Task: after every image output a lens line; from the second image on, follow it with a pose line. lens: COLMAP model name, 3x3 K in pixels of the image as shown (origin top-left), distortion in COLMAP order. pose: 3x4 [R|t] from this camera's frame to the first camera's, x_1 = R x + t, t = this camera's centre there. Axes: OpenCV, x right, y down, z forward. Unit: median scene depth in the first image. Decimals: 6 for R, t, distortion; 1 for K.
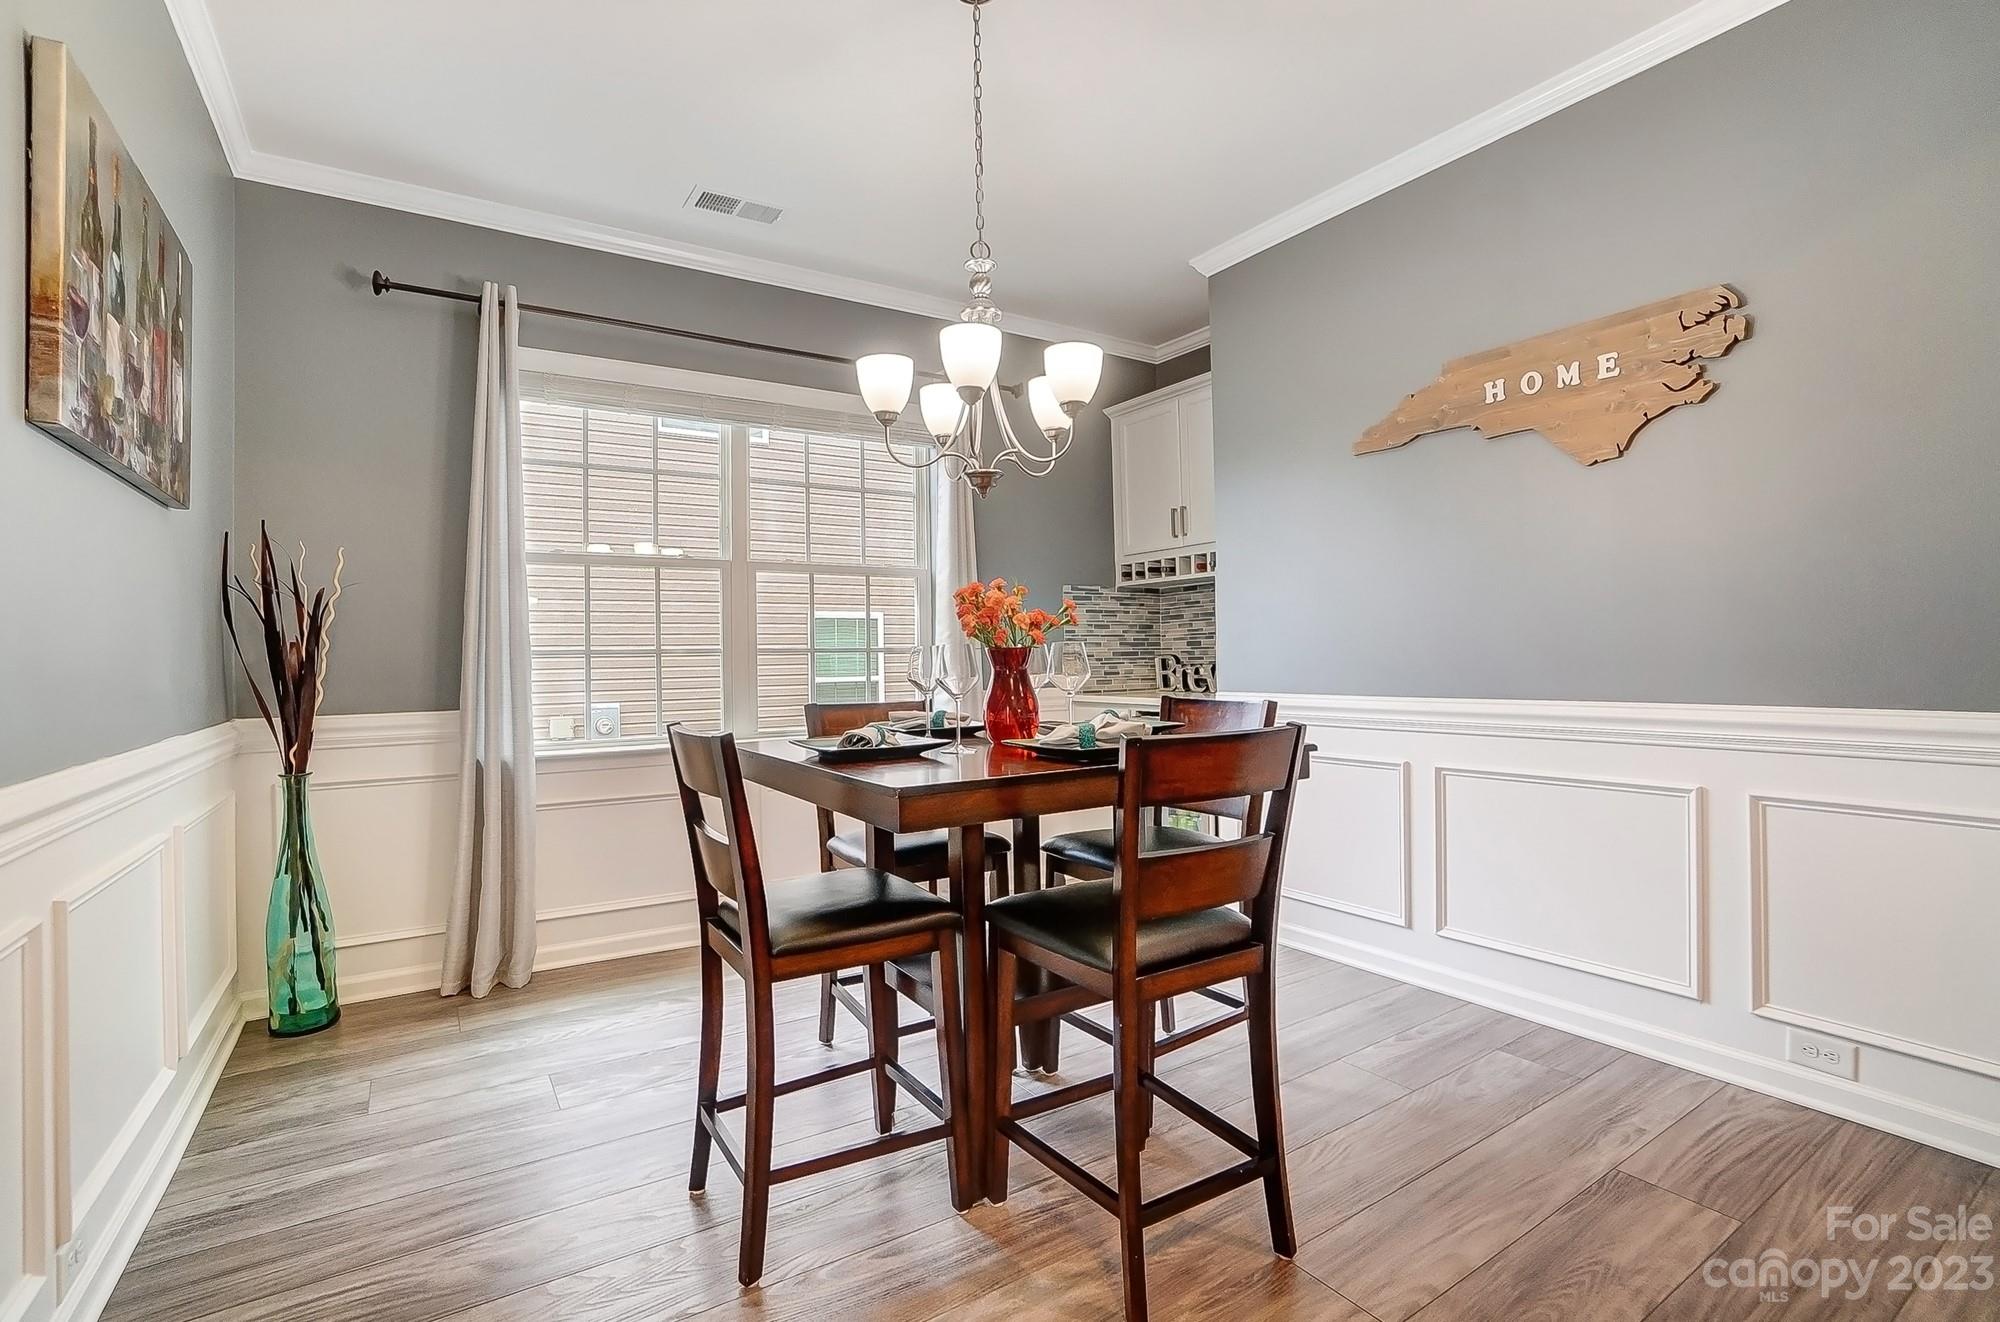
lens RADIAL K [[879.1, 0, 1001.3], [0, 879.1, 654.3], [0, 0, 1]] dist [-0.064184, 0.022605]
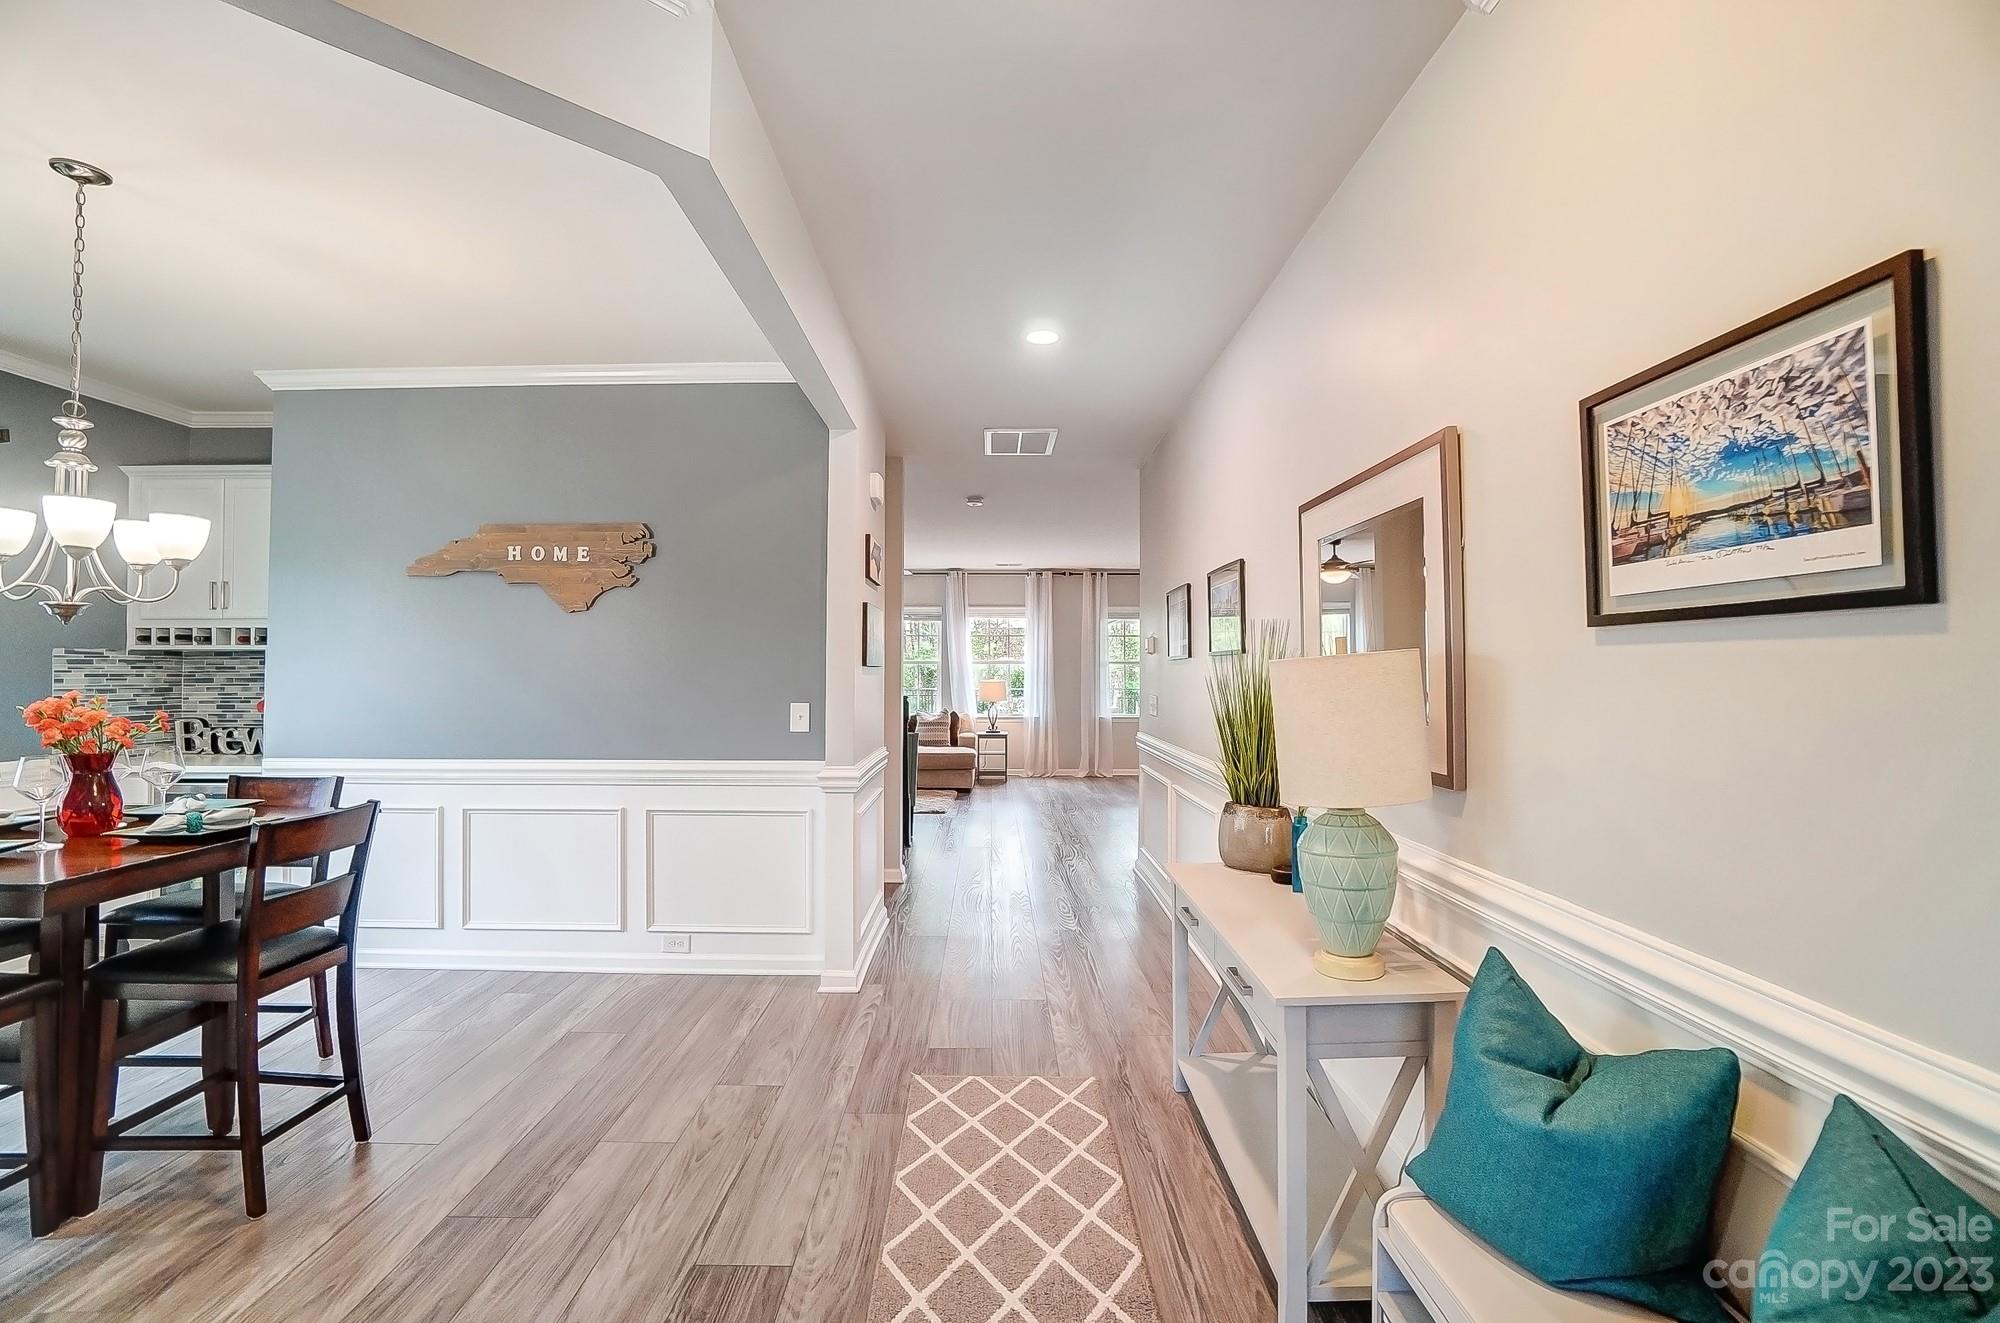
lens RADIAL K [[879.1, 0, 1001.3], [0, 879.1, 654.8], [0, 0, 1]] dist [-0.064184, 0.022605]
pose [[0.523594, 0.033185, 0.851321, -0.276166], [-0.019813, 0.999445, -0.026773, -0.116702], [-0.851737, -0.002849, 0.523961, -0.553934]]
